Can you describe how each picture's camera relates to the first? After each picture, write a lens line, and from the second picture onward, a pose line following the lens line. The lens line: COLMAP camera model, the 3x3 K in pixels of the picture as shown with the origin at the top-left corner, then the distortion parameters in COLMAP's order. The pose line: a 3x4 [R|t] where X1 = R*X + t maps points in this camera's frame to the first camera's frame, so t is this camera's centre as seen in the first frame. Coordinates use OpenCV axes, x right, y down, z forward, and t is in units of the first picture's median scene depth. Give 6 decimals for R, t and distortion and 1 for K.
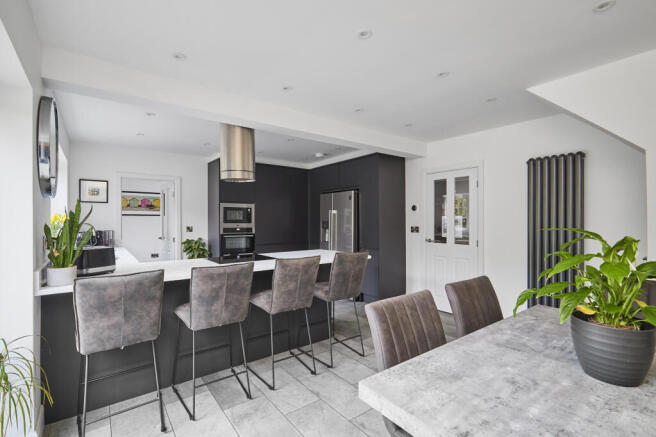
lens RADIAL K [[304.5, 0, 326.3], [0, 304.5, 219.9], [0, 0, 1]] dist [0.016141, 0.000083]
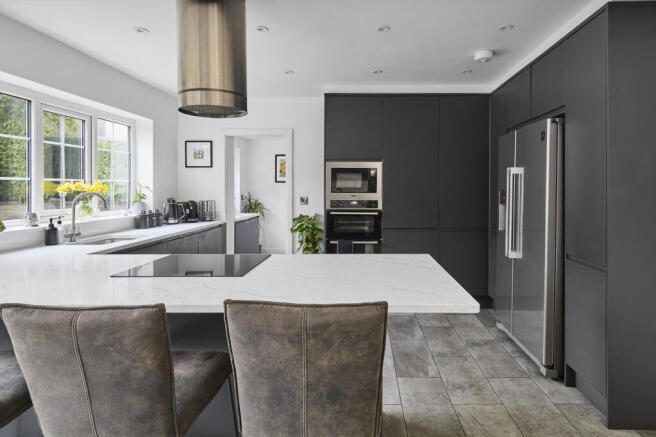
lens RADIAL K [[352.9, 0, 361.5], [0, 352.9, 196.2], [0, 0, 1]] dist [-0.023015, -0.000729]
pose [[0.776210, 0.012676, -0.630346, 0.187977], [-0.006719, 0.999907, 0.011833, 0.008715], [0.630438, -0.004949, 0.776224, 0.438511]]
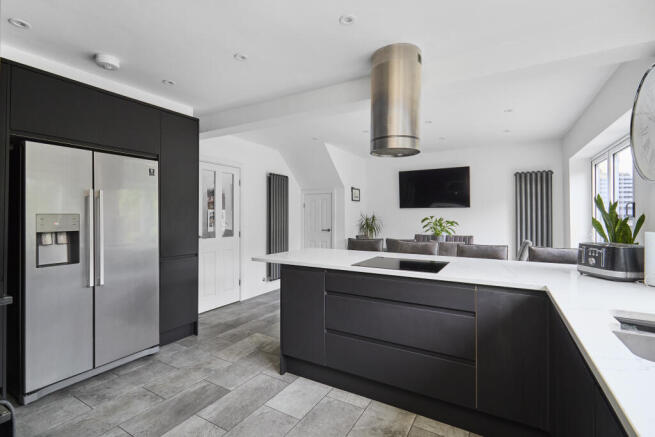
lens RADIAL K [[304.0, 0, 327.8], [0, 304.0, 217.1], [0, 0, 1]] dist [0.016141, 0.000083]
pose [[-0.371205, 0.000016, 0.928551, -0.548895], [-0.002063, 0.999998, -0.000841, 0.009581], [-0.928549, -0.002228, -0.371204, 0.881832]]
